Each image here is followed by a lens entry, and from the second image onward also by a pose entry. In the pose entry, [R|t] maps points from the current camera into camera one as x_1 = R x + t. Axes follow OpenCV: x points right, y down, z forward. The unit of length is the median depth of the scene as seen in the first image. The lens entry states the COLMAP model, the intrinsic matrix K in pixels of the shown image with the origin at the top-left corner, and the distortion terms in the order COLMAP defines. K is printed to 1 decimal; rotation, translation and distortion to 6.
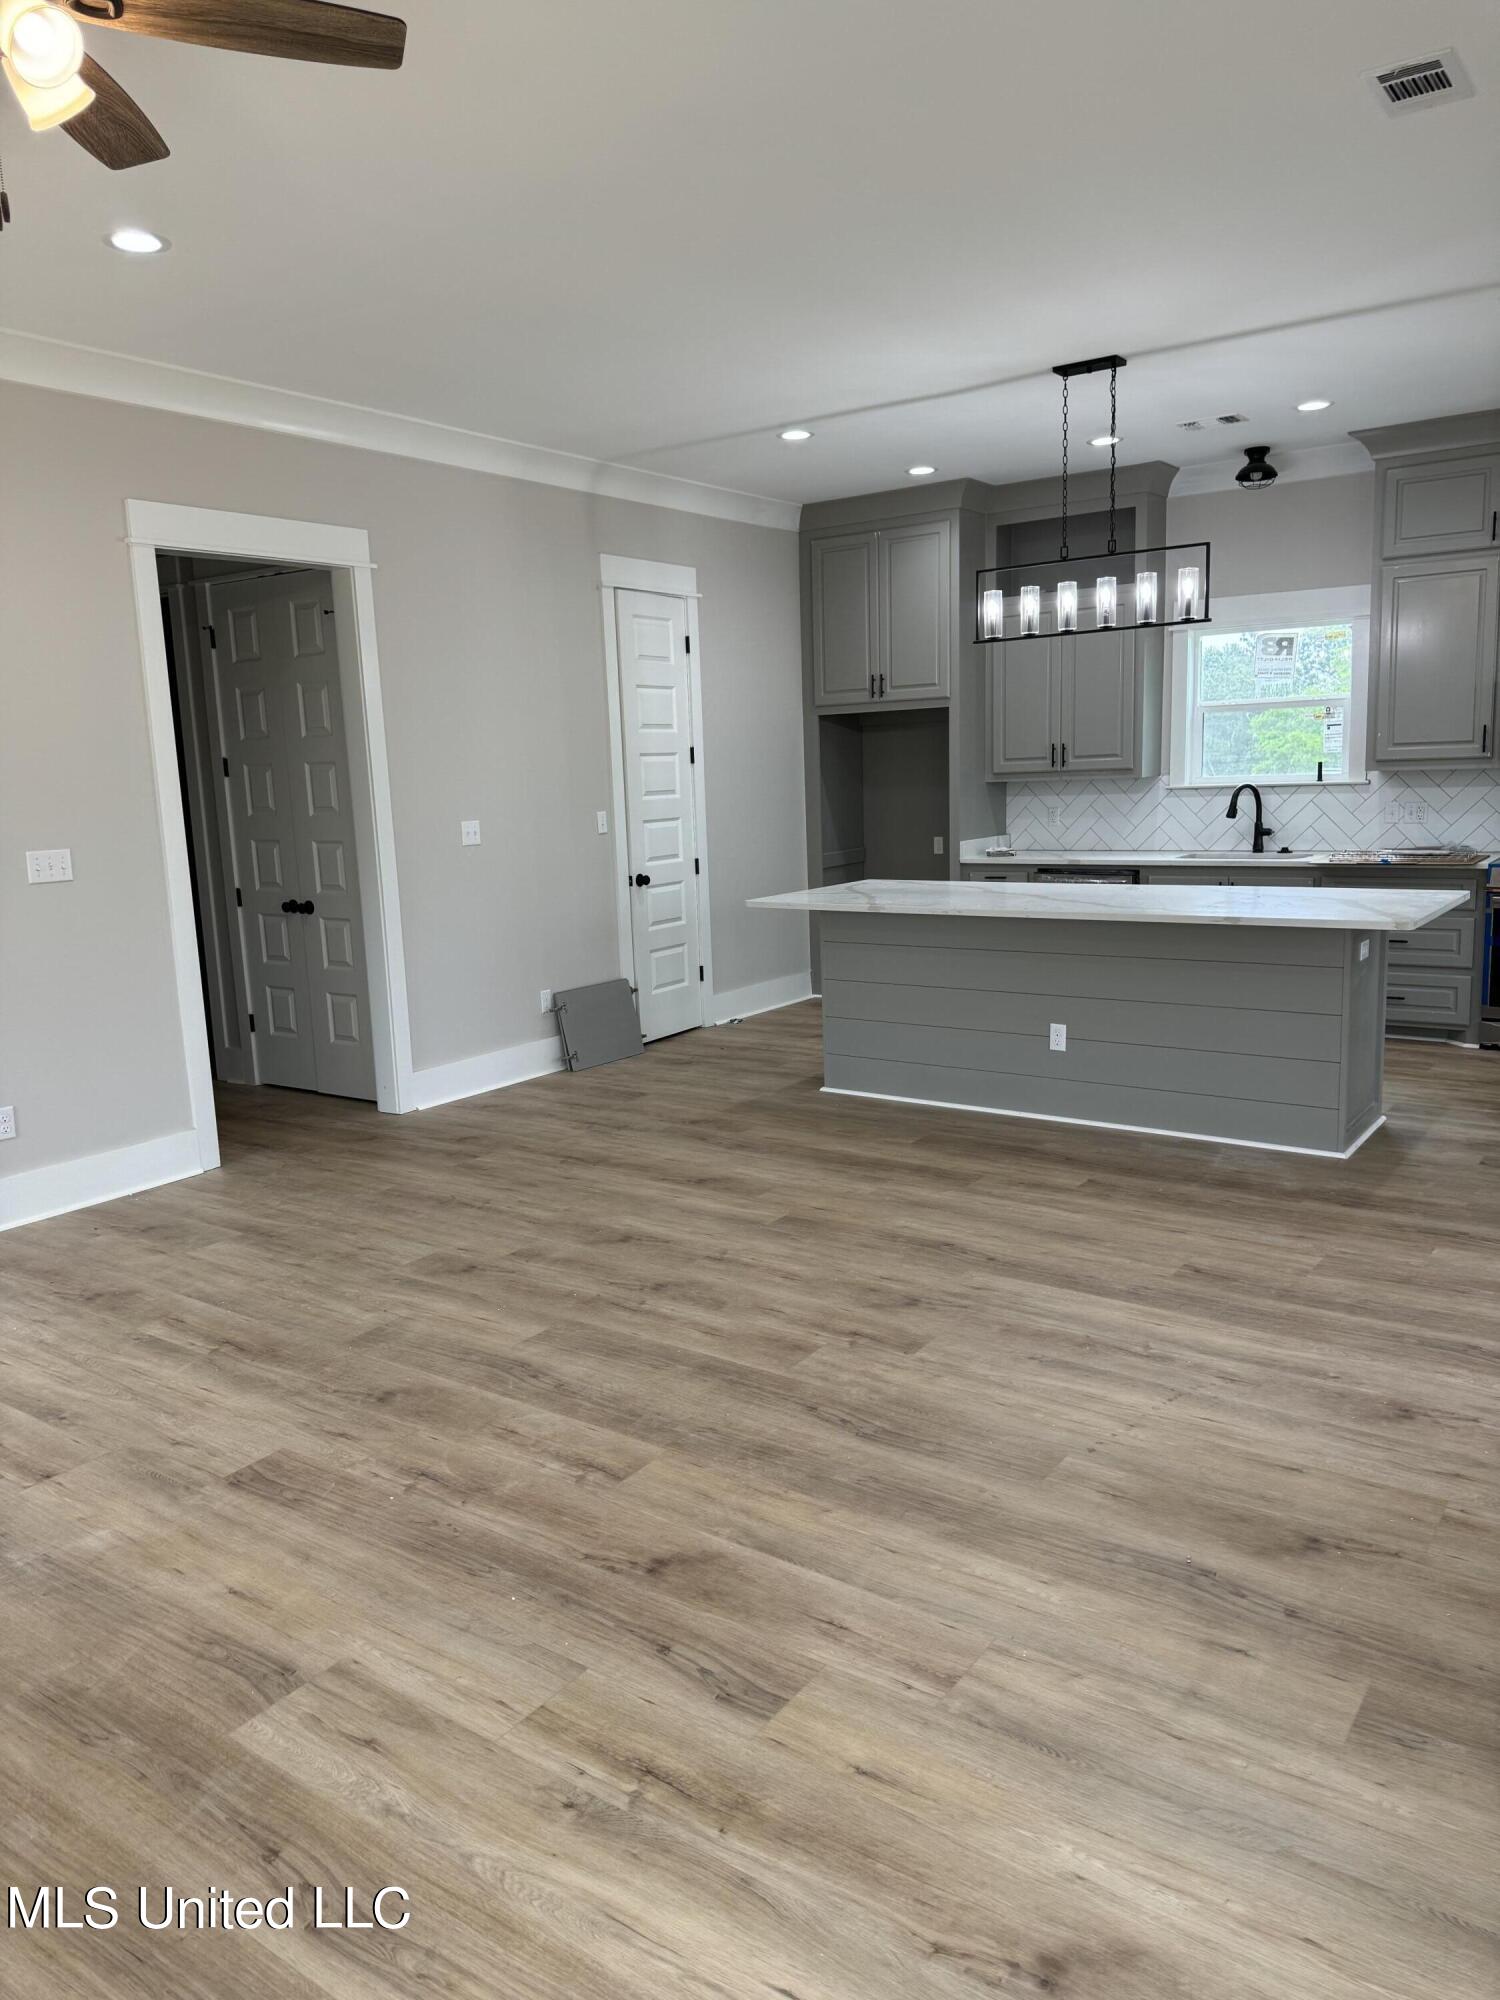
lens RADIAL K [[1391.4, 0, 760.2], [0, 1391.4, 1004.4], [0, 0, 1]] dist [0.157969, -0.299705]
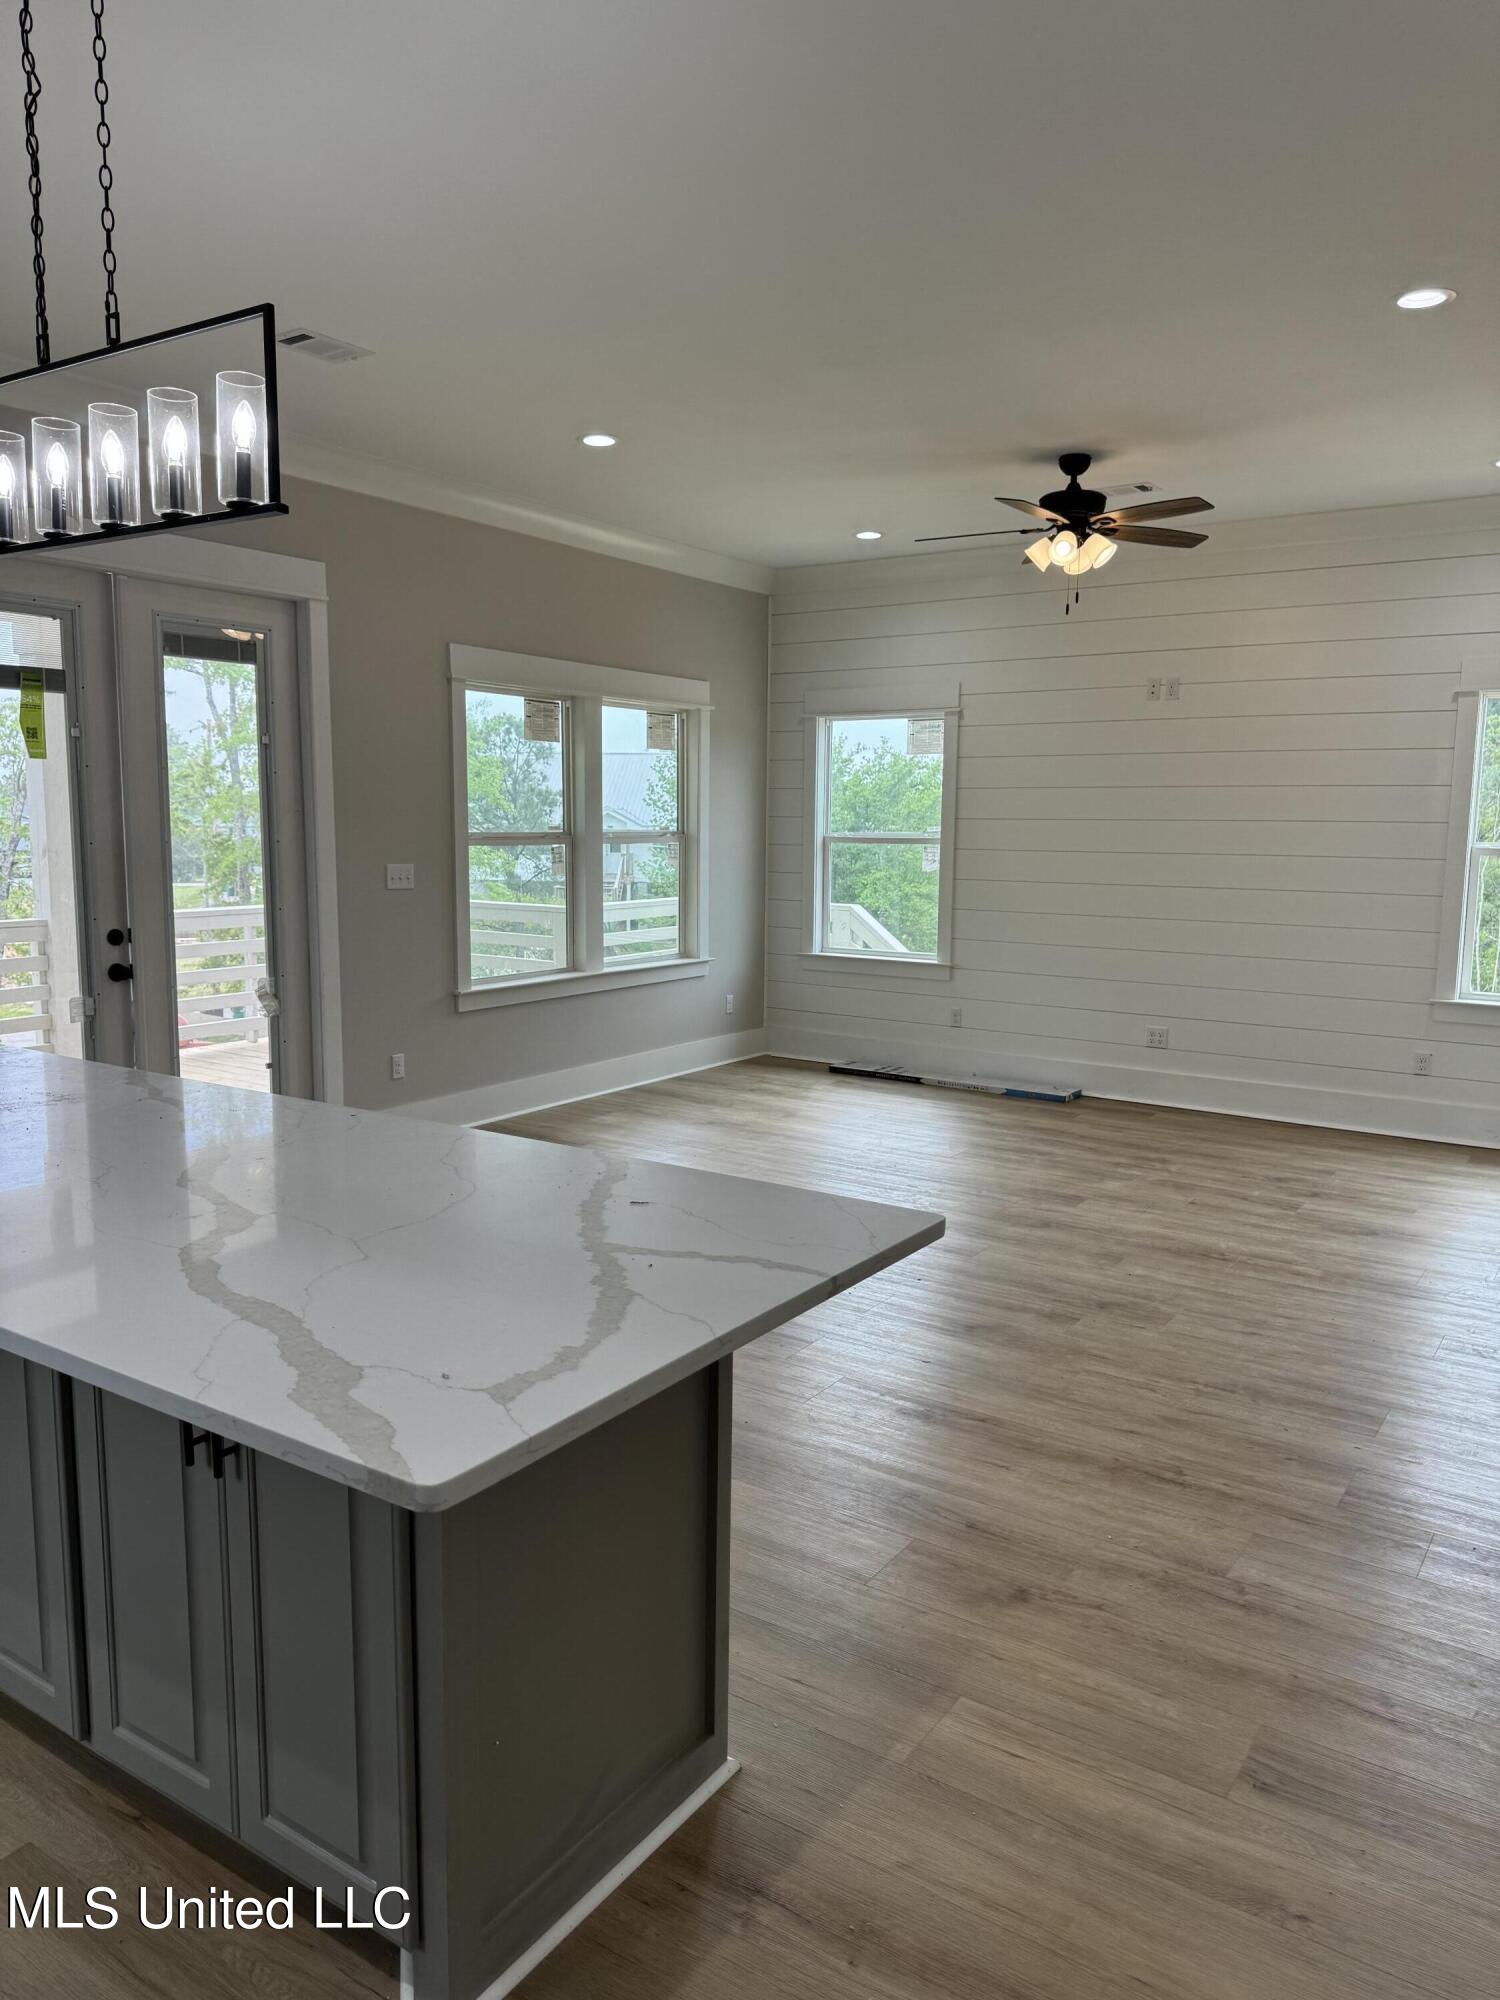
lens RADIAL K [[1393.5, 0, 744.5], [0, 1393.5, 1006.6], [0, 0, 1]] dist [0.132335, -0.186408]
pose [[-0.999507, 0.027871, -0.014451, 0.071552], [0.022023, 0.950497, 0.309953, -0.385440], [0.022374, 0.309482, -0.950642, 2.127514]]
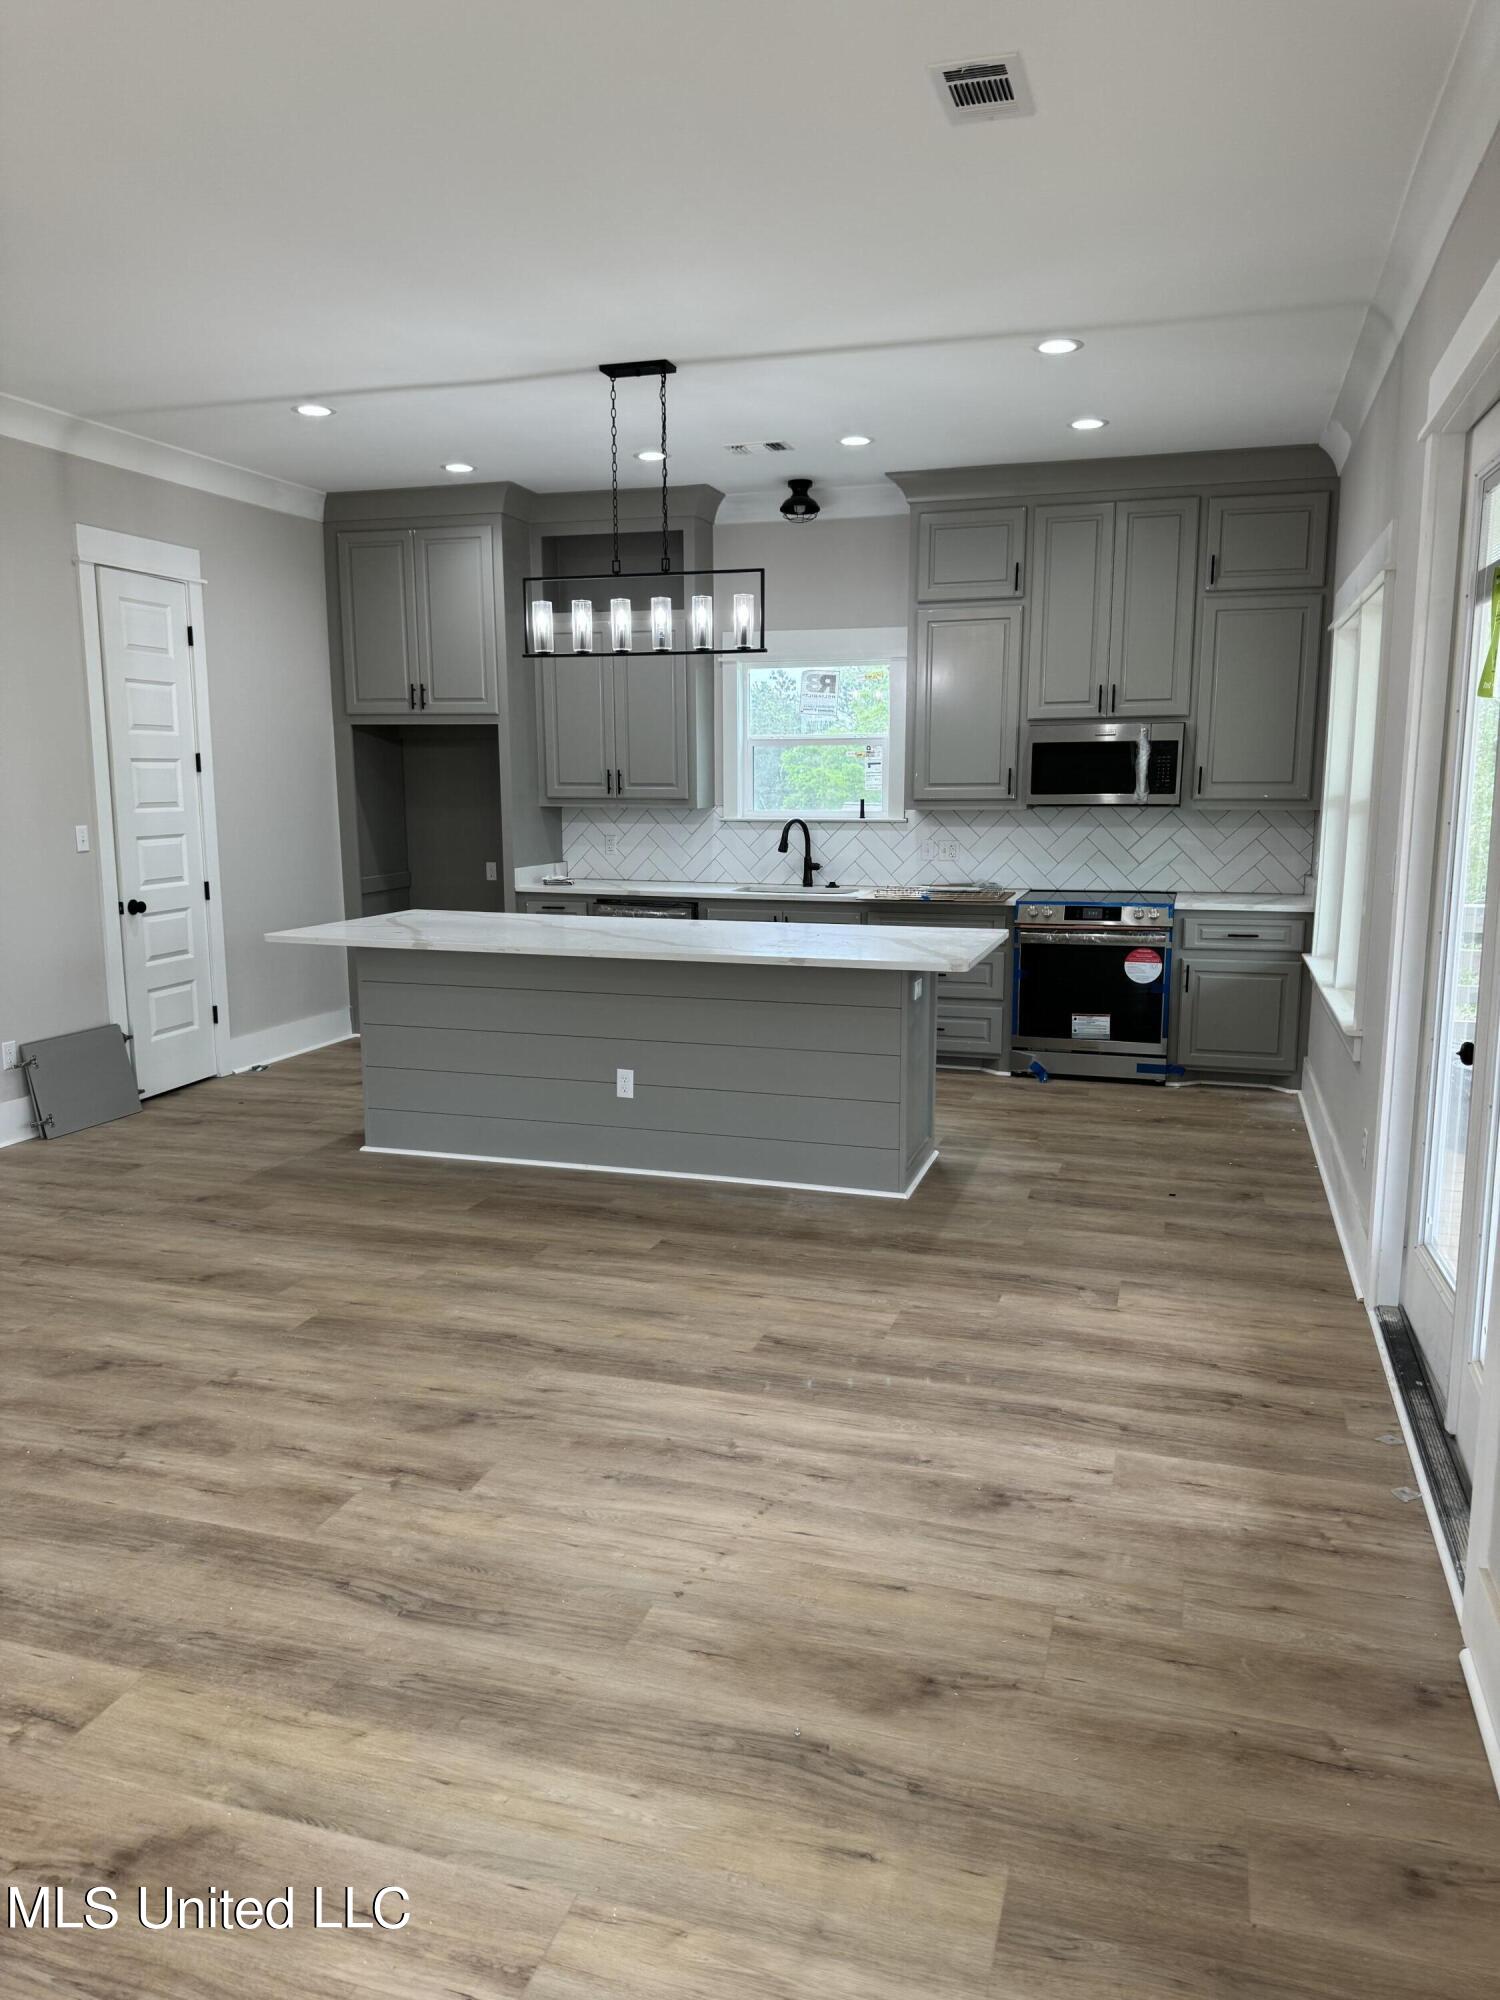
lens RADIAL K [[1393.5, 0, 744.5], [0, 1393.5, 1006.6], [0, 0, 1]] dist [0.132335, -0.186408]
pose [[0.953558, -0.016646, 0.300751, 0.014417], [0.020297, 0.999753, -0.009018, -0.027072], [-0.300526, 0.014704, 0.953660, 0.127304]]
